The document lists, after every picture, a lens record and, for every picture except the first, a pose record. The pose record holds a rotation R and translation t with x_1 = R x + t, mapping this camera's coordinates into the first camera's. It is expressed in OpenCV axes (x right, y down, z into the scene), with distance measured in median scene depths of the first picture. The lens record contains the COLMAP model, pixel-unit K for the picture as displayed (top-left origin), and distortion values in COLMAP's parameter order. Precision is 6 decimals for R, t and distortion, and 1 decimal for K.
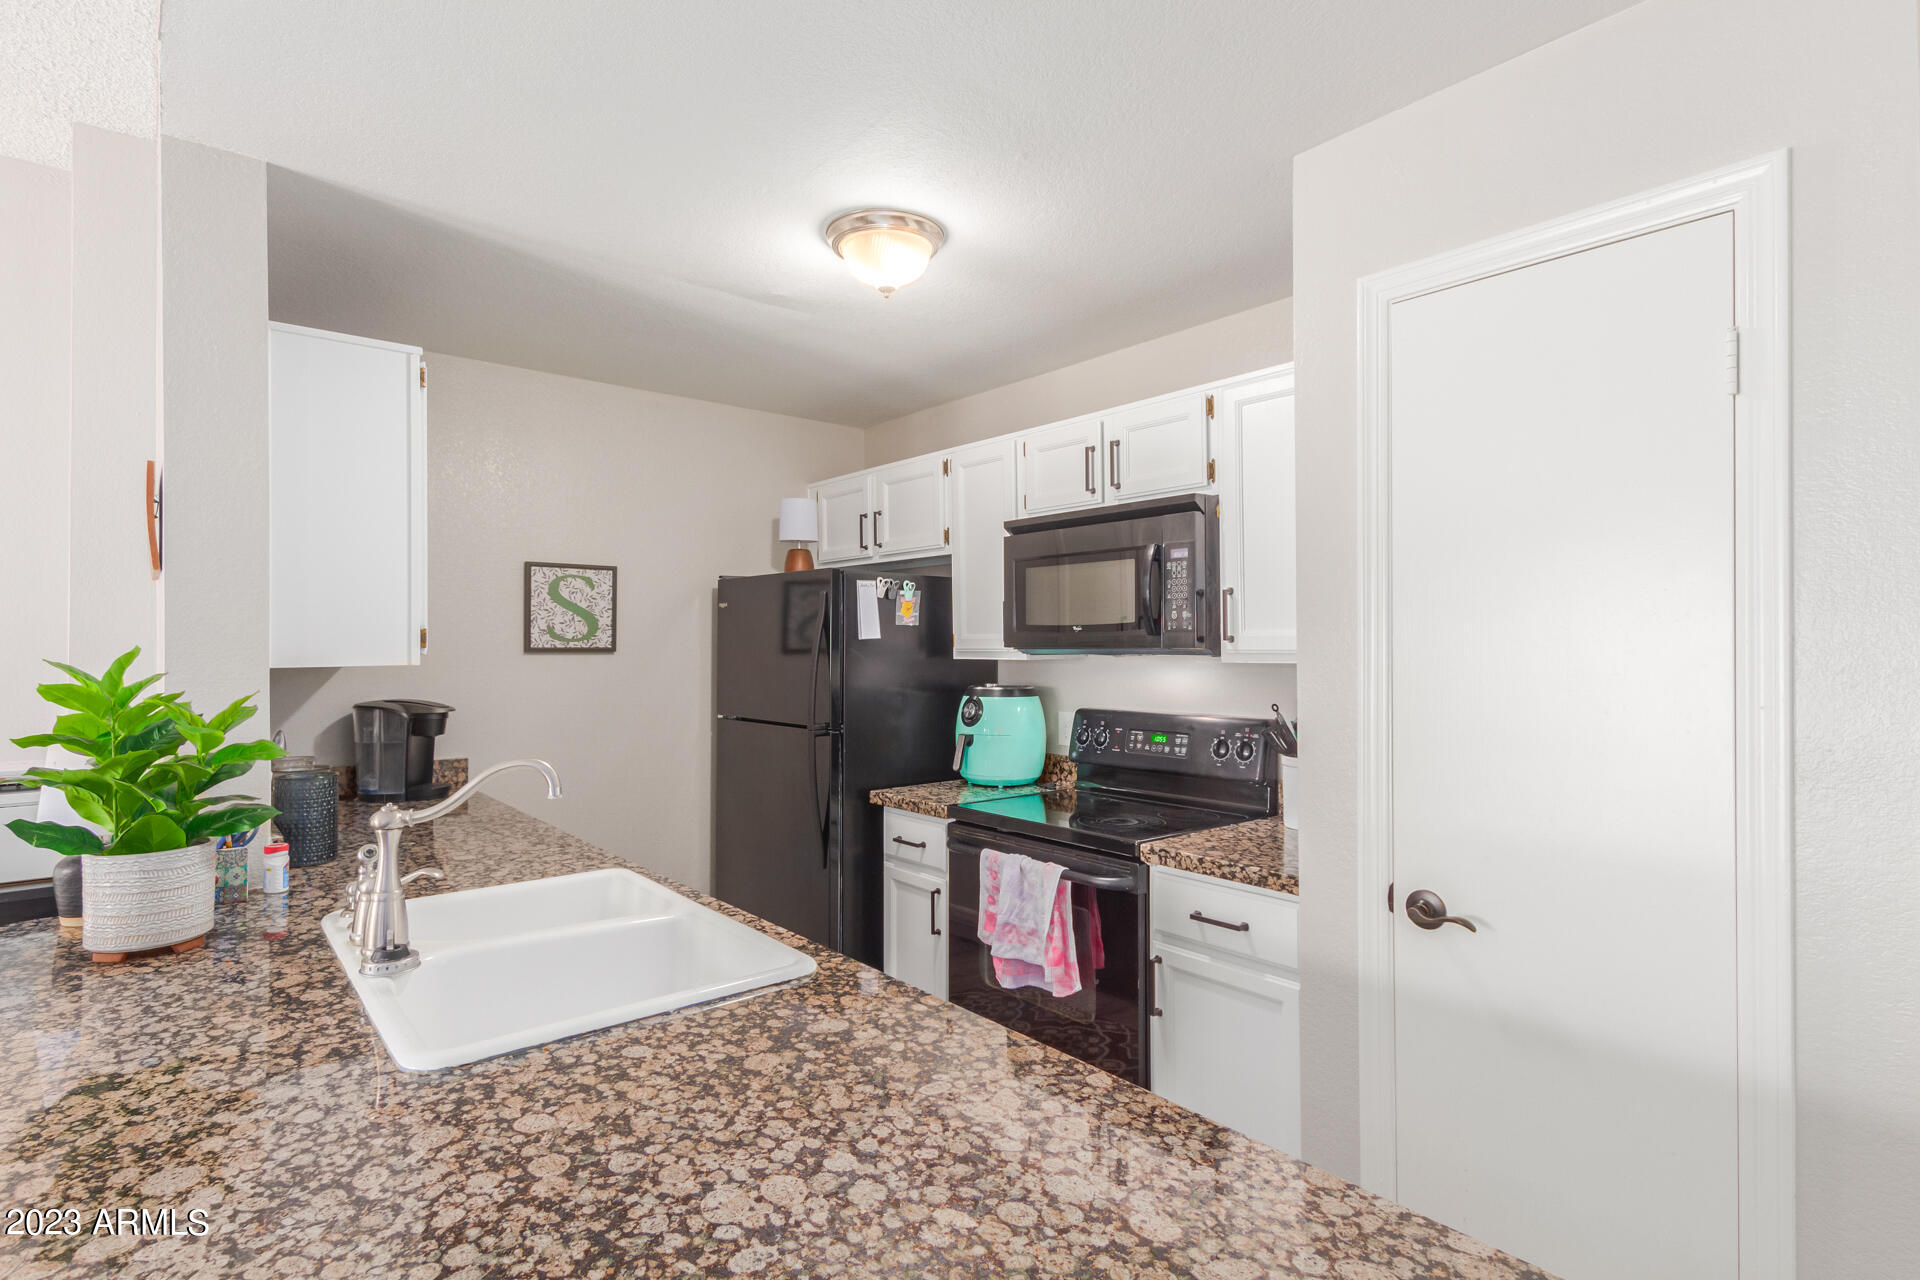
lens RADIAL K [[952.4, 0, 959.1], [0, 952.4, 639.0], [0, 0, 1]] dist [0.004746, 0.000647]
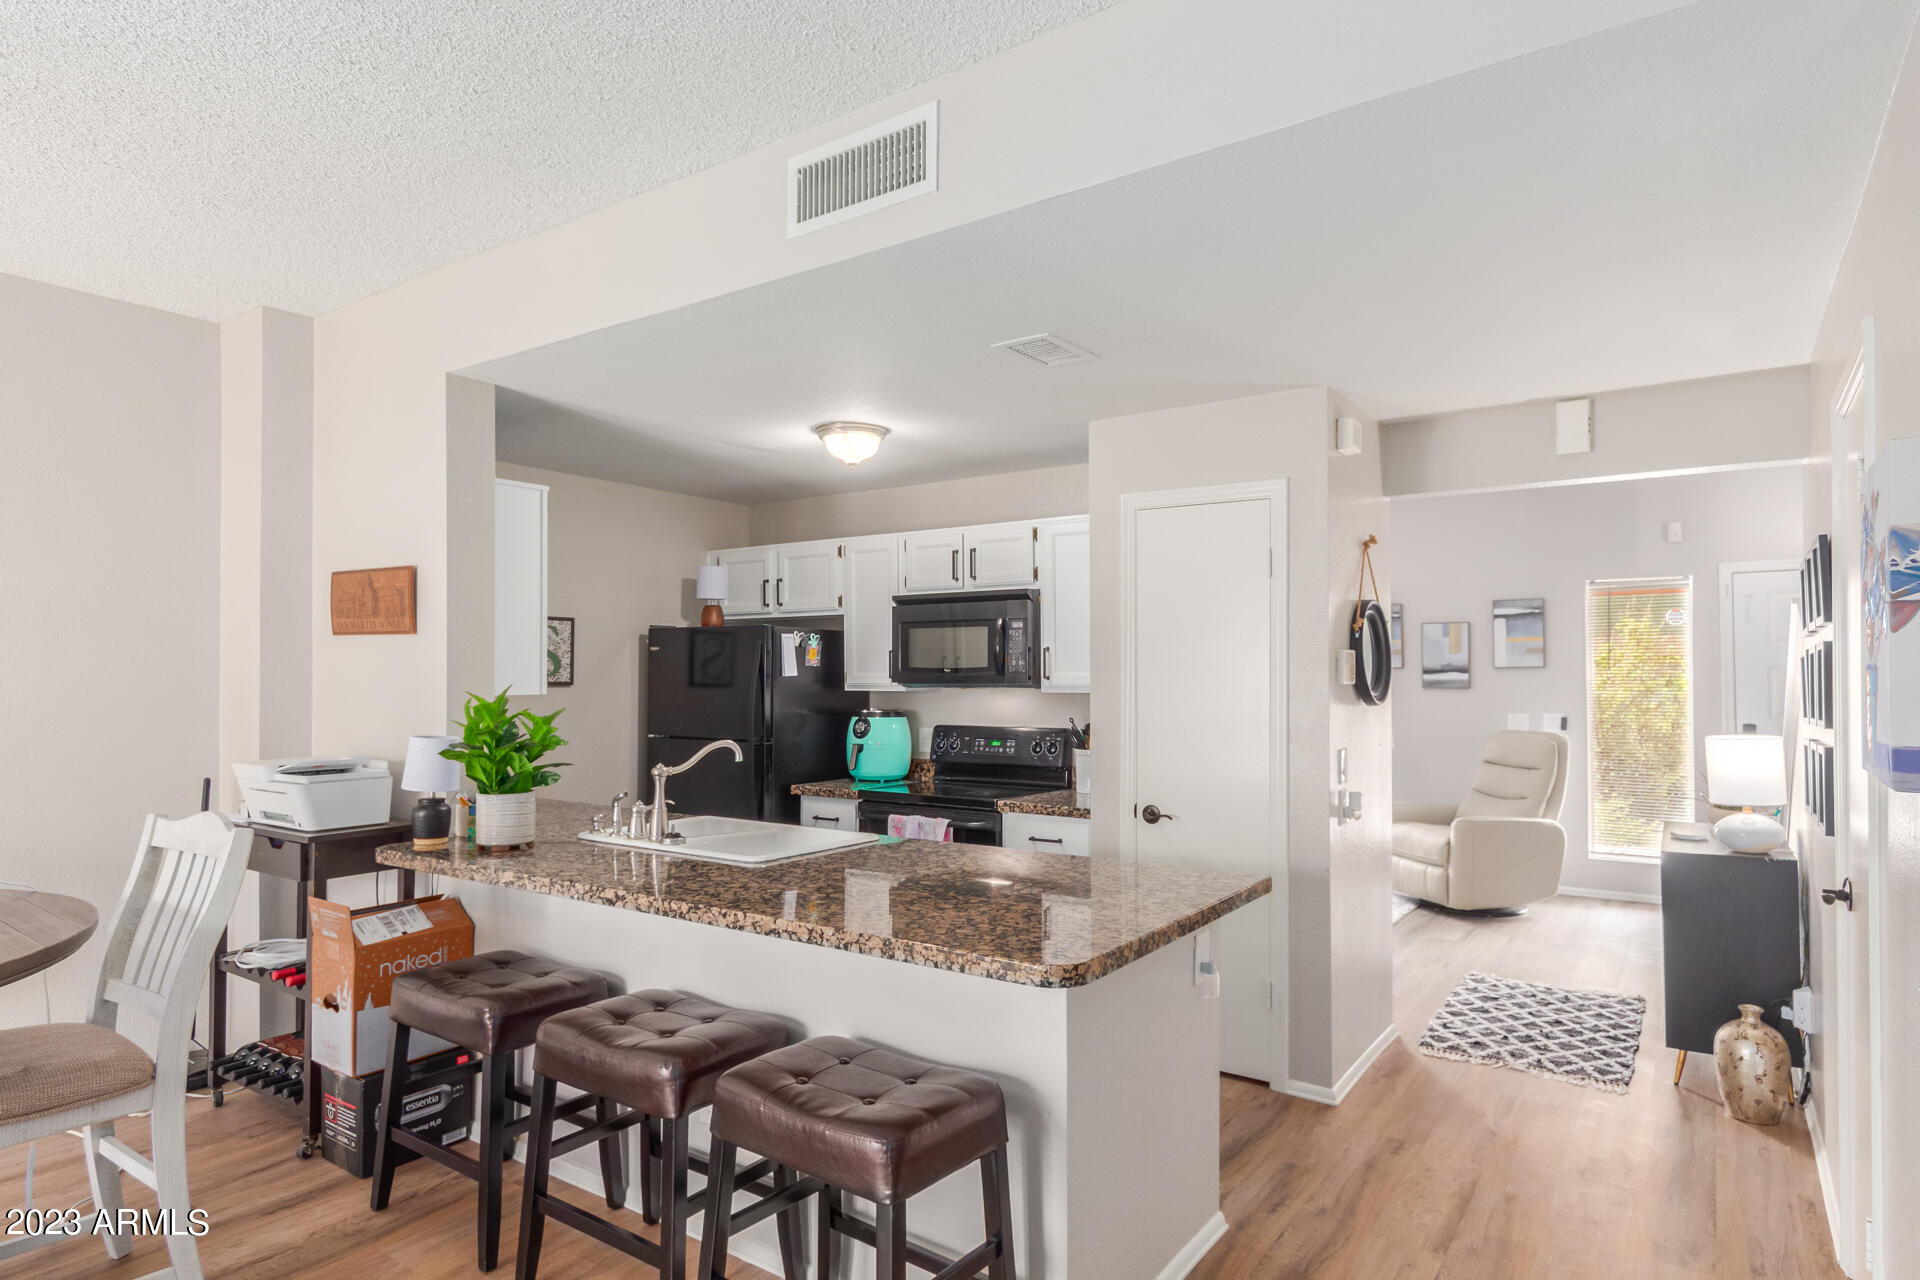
lens RADIAL K [[1091.1, 0, 954.9], [0, 1091.1, 675.4], [0, 0, 1]] dist [-0.002420, -0.000277]
pose [[0.967710, 0.003514, 0.252040, -0.292273], [-0.004639, 0.999982, 0.003867, -0.009162], [-0.252022, -0.004911, 0.967709, -0.663473]]
